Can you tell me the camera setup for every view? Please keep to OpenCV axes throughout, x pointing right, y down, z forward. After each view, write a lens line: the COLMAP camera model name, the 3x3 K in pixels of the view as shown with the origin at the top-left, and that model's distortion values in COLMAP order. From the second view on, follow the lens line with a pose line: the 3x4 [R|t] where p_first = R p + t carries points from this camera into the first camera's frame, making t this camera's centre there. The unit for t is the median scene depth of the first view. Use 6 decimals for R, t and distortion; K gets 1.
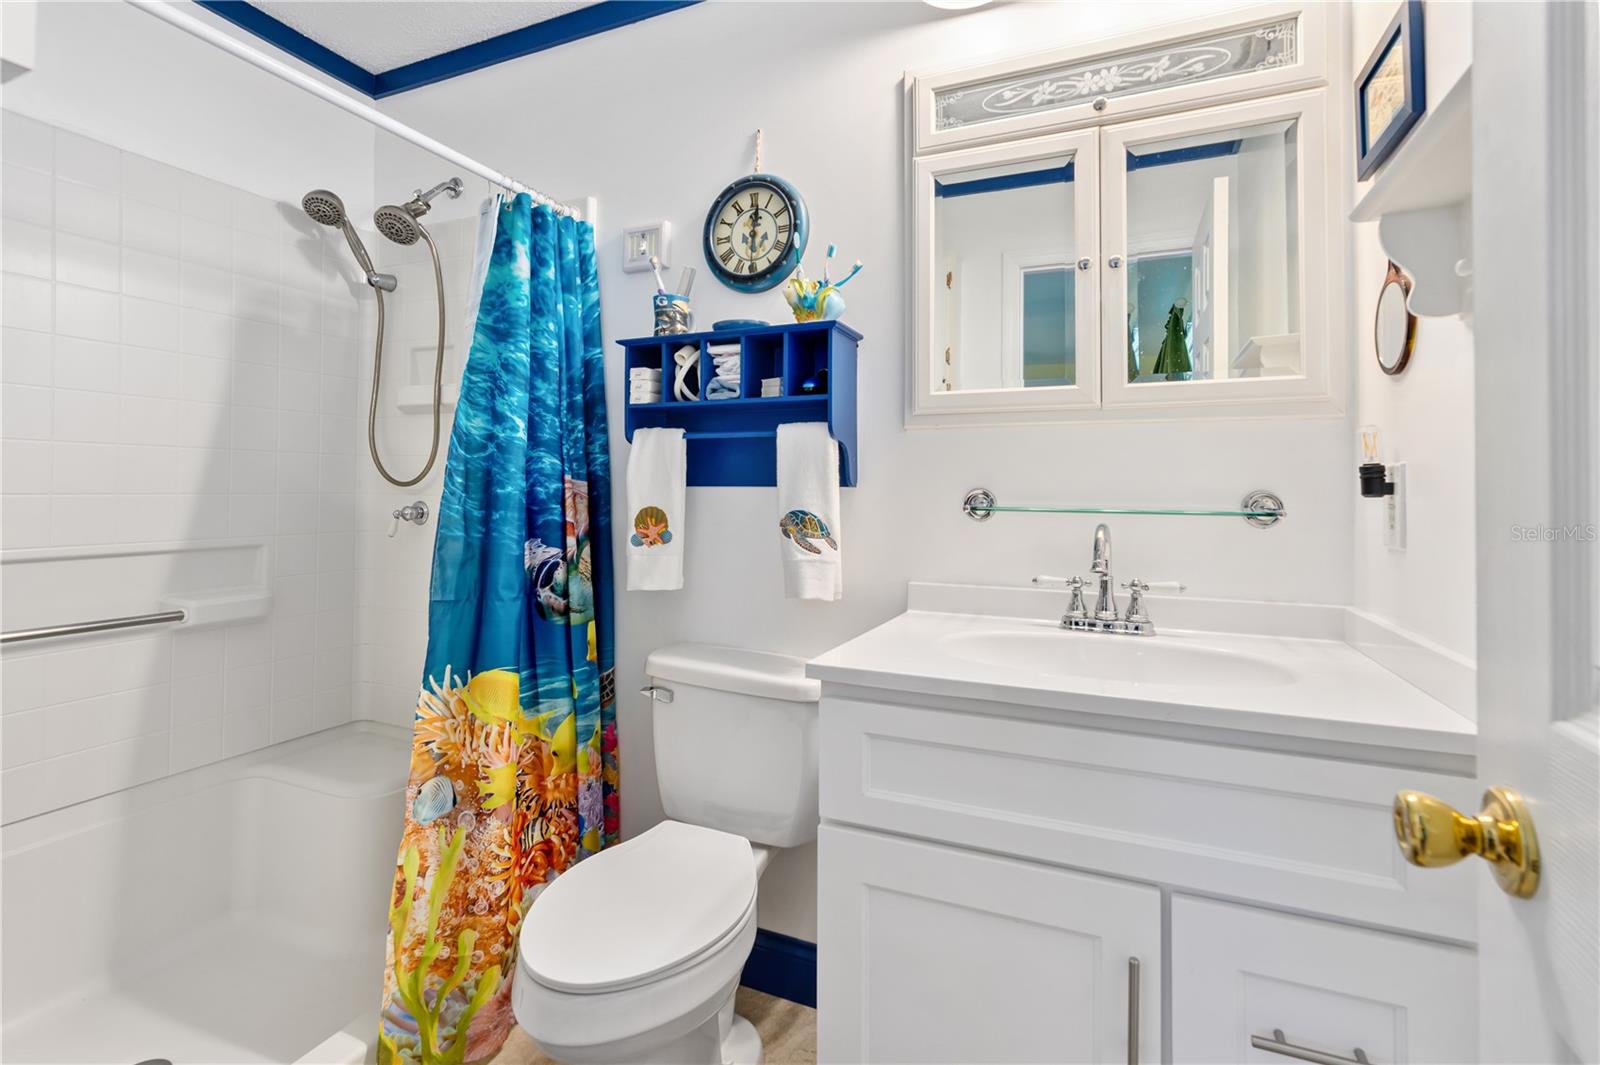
lens RADIAL K [[741.8, 0, 805.8], [0, 741.8, 504.4], [0, 0, 1]] dist [-0.008888, 0.001176]
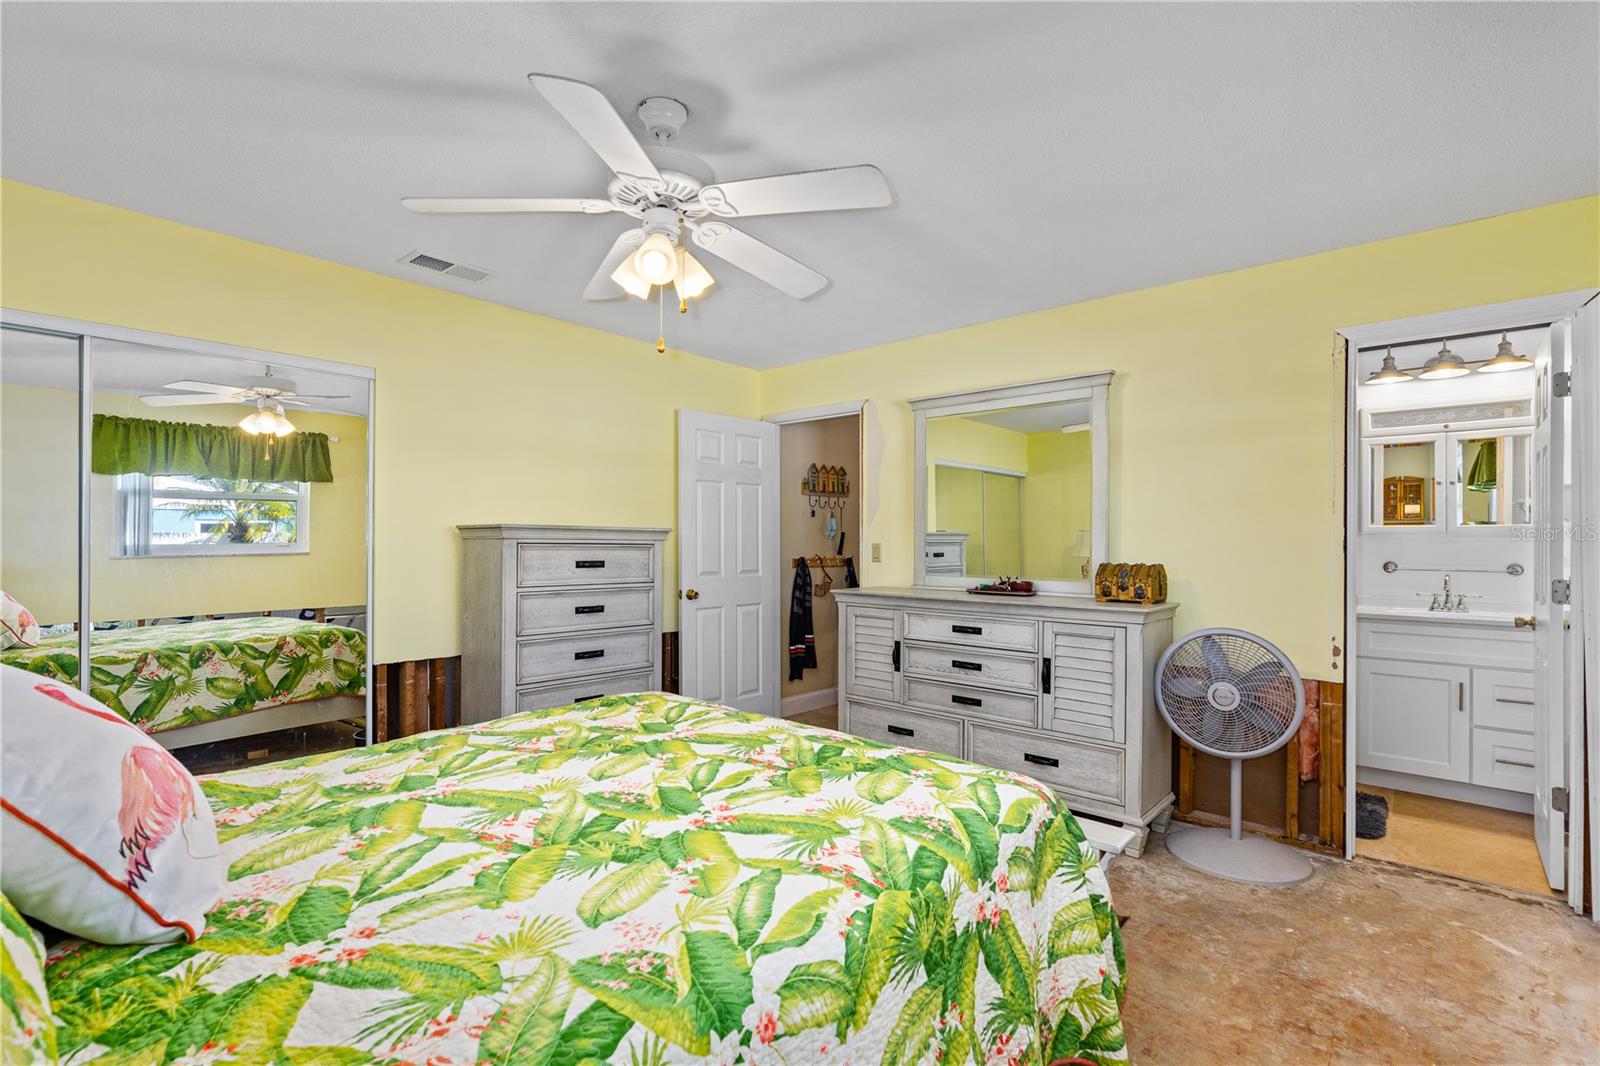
lens RADIAL K [[732.7, 0, 799.9], [0, 732.7, 547.3], [0, 0, 1]] dist [-0.000880, 0.000146]
pose [[0.950706, 0.001625, -0.310089, -1.071663], [-0.002853, 0.999990, -0.003506, -0.058673], [0.310080, 0.004218, 0.950701, -2.402807]]
